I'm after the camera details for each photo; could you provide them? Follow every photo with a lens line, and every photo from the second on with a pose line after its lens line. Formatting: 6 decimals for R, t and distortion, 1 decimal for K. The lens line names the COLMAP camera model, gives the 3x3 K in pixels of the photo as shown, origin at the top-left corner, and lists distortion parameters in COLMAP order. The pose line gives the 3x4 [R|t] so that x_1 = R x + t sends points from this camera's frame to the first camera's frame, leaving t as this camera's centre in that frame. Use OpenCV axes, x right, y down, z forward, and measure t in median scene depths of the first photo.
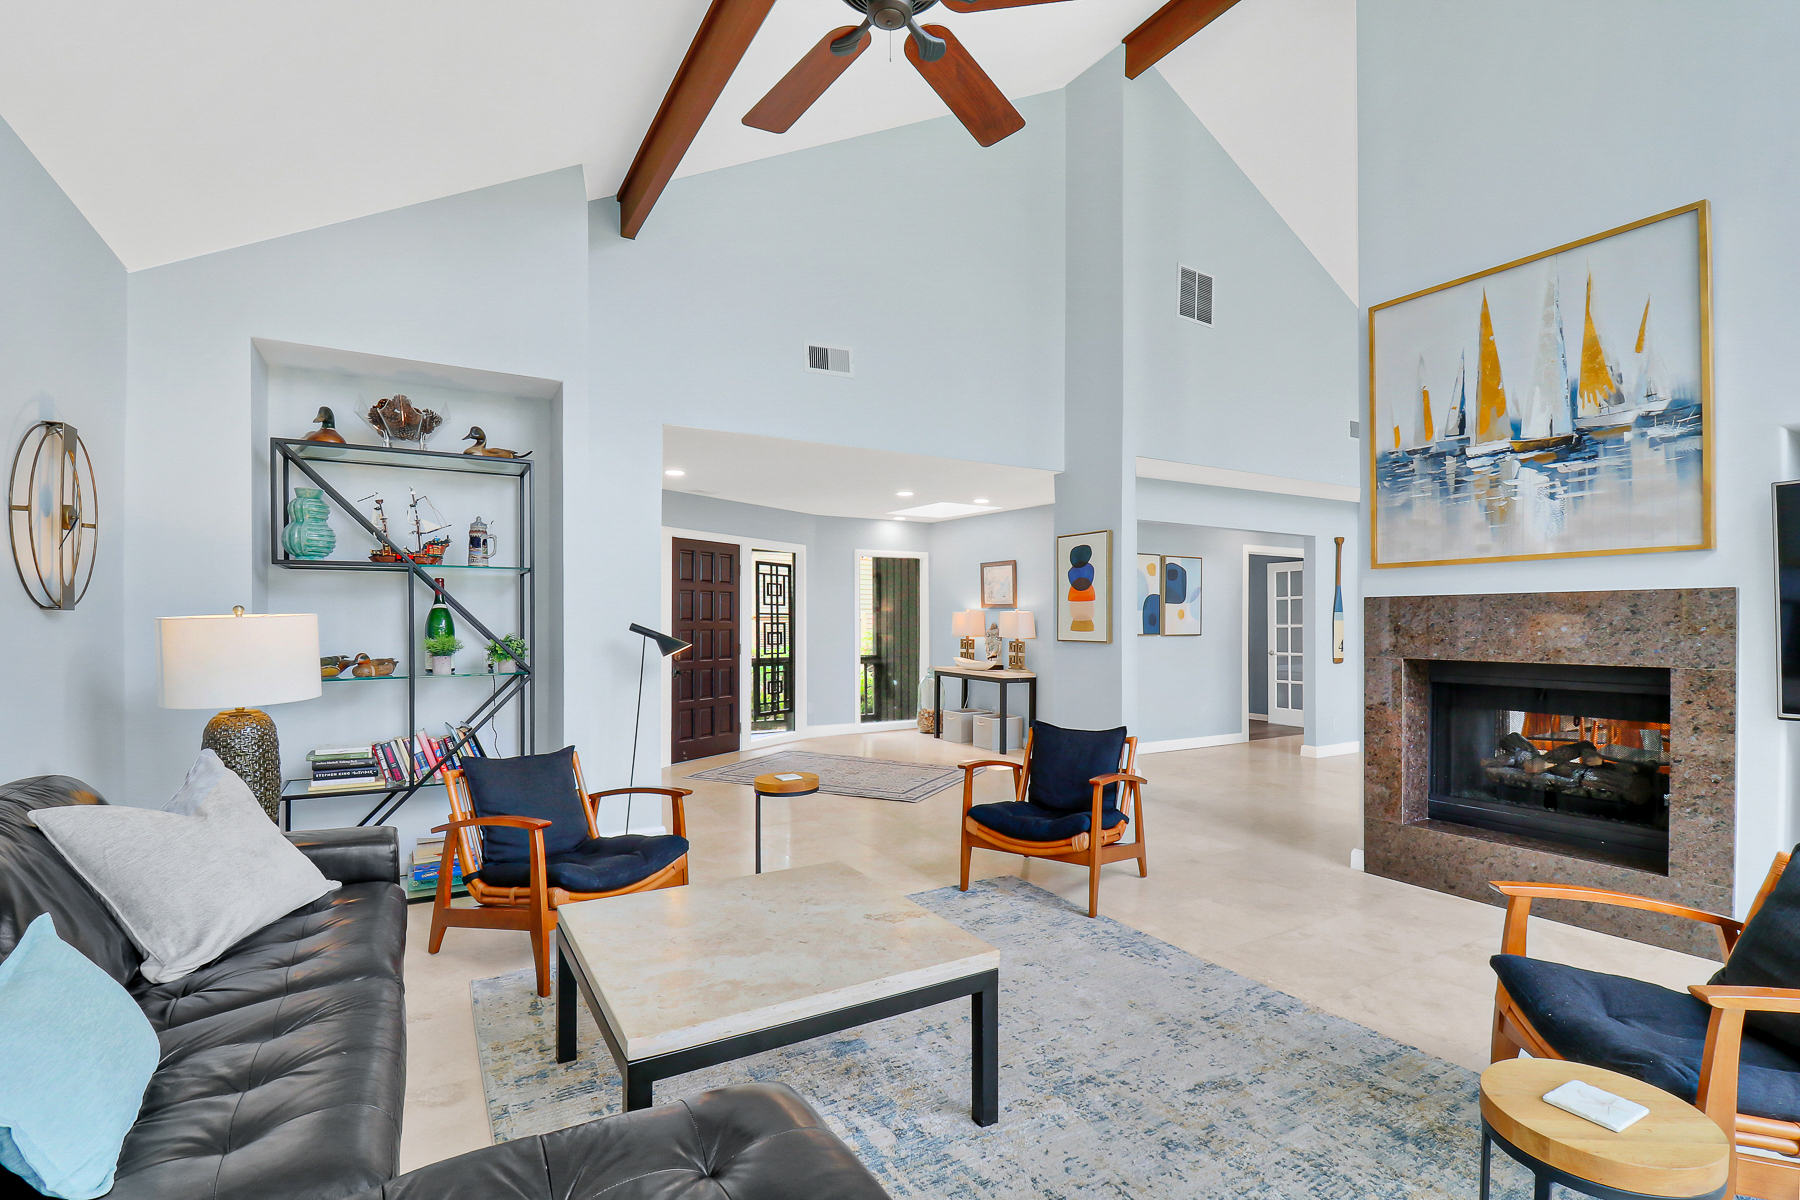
lens RADIAL K [[841.0, 0, 901.2], [0, 841.0, 631.1], [0, 0, 1]] dist [-0.015536, -0.001005]
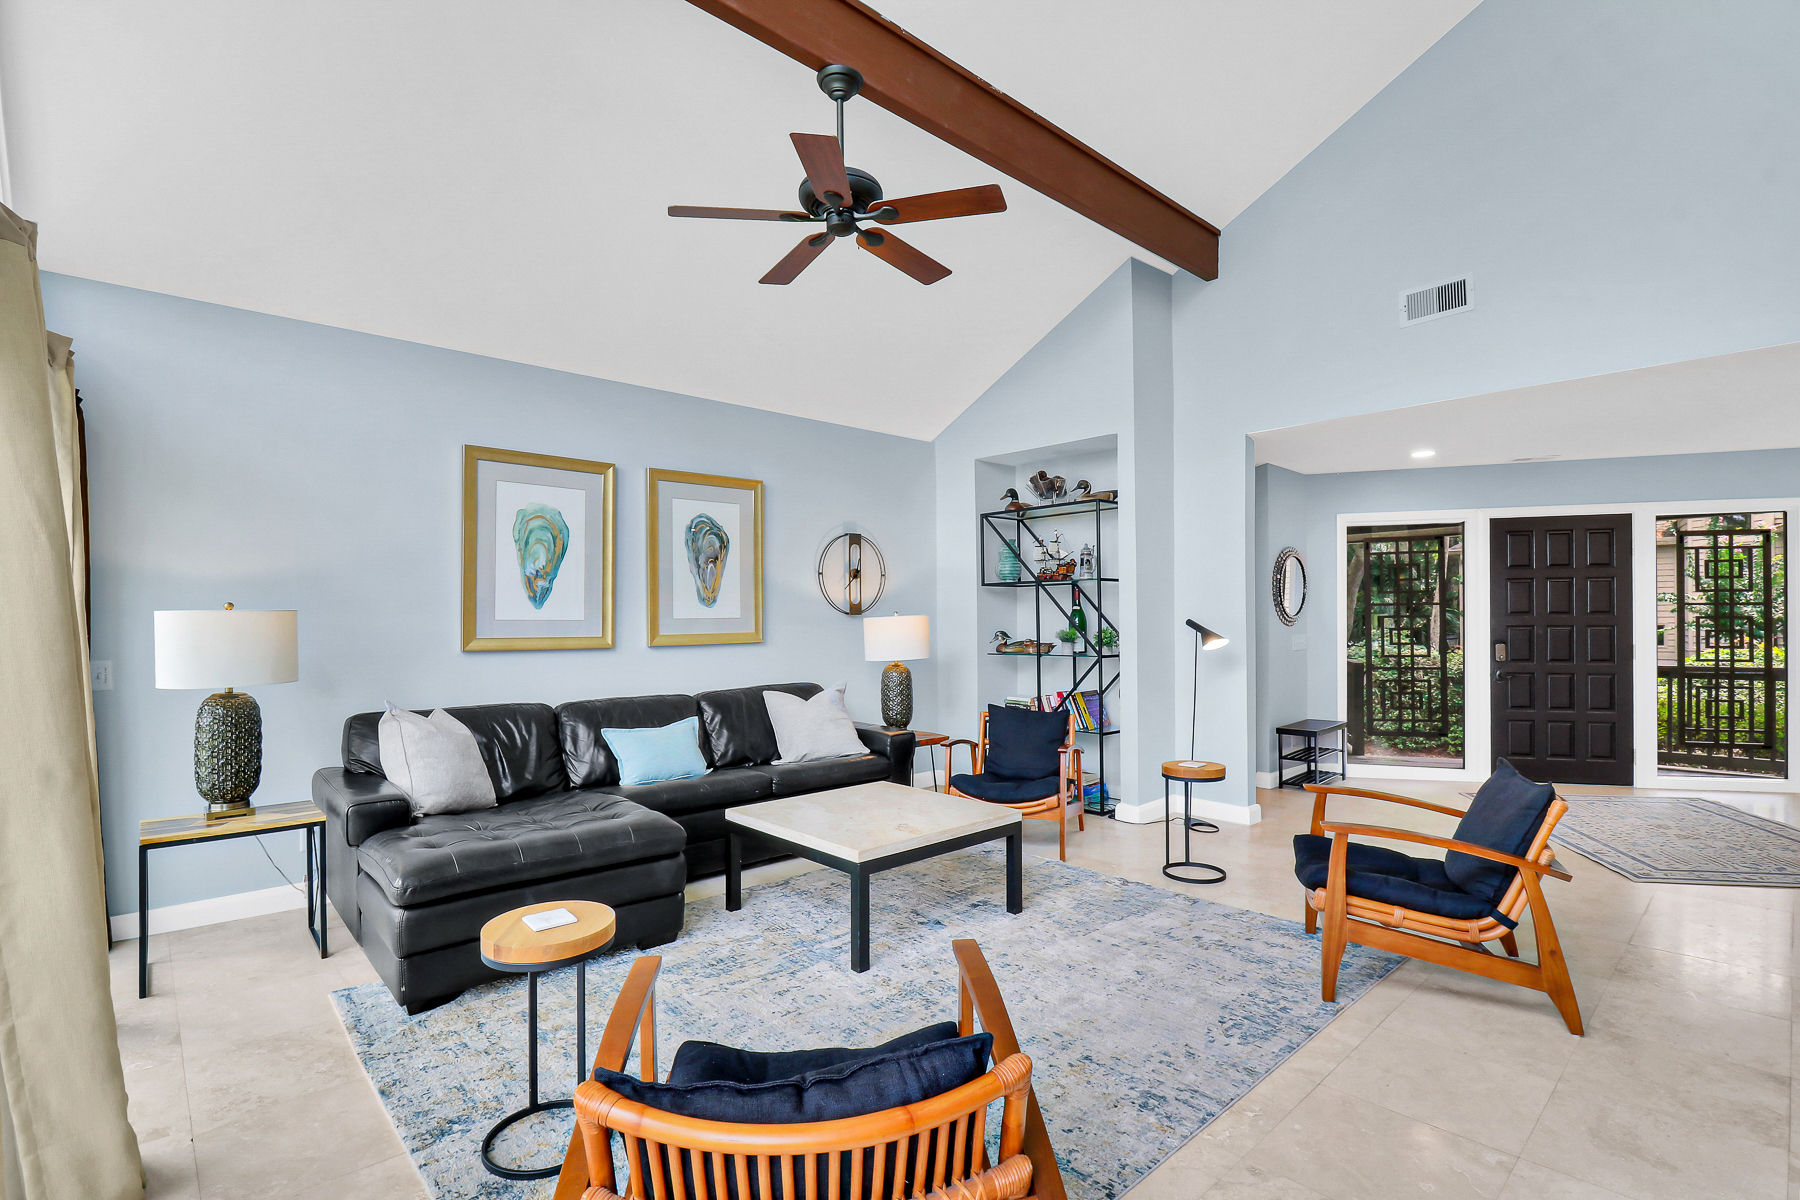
lens RADIAL K [[841.0, 0, 901.2], [0, 841.0, 631.1], [0, 0, 1]] dist [-0.015536, -0.001005]
pose [[0.206712, 0.010272, -0.978348, 0.378978], [-0.004548, 0.999944, 0.009538, -0.001420], [0.978391, 0.002478, 0.206747, 0.194373]]
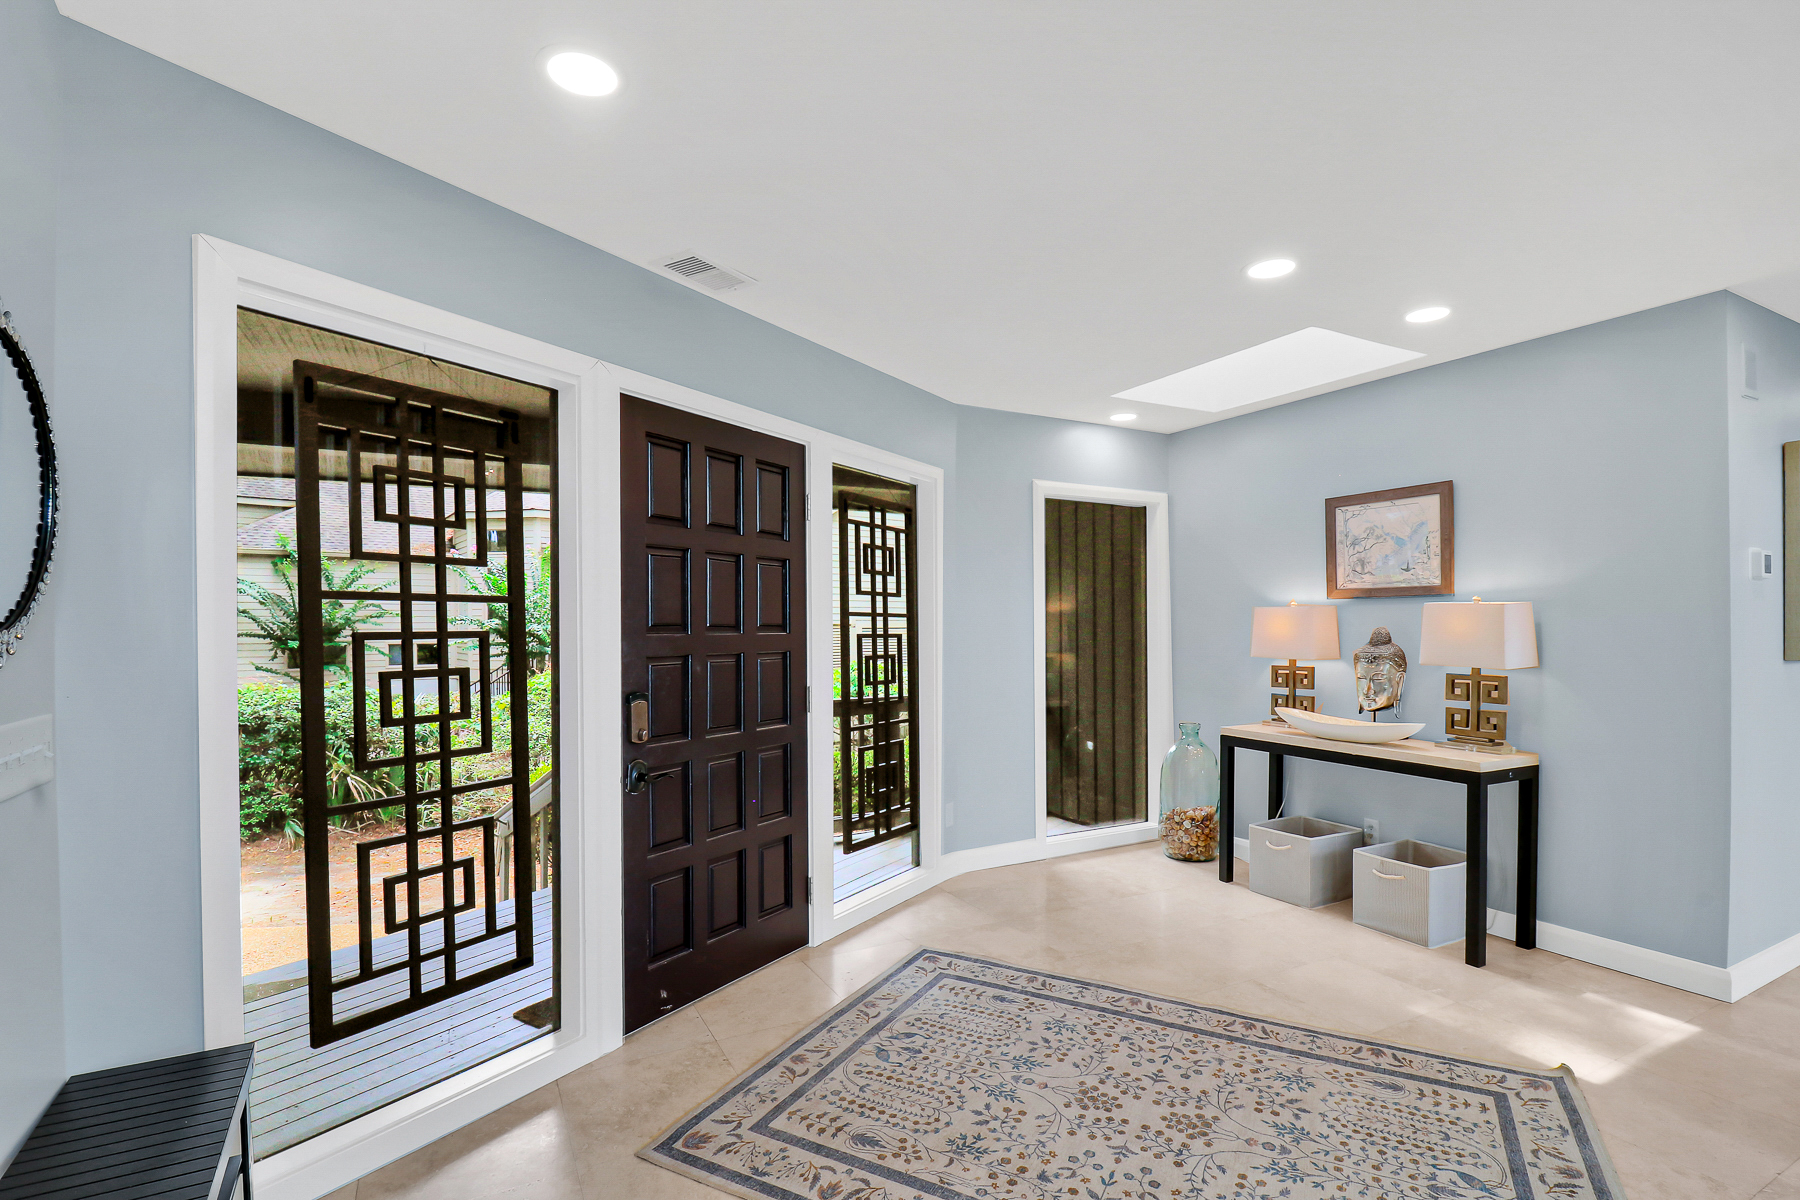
lens RADIAL K [[841.0, 0, 901.2], [0, 841.0, 631.1], [0, 0, 1]] dist [-0.015536, -0.001005]
pose [[0.998907, -0.007857, -0.046077, -0.119070], [0.007333, 0.999907, -0.011539, -0.006427], [0.046163, 0.011189, 0.998871, 0.556967]]
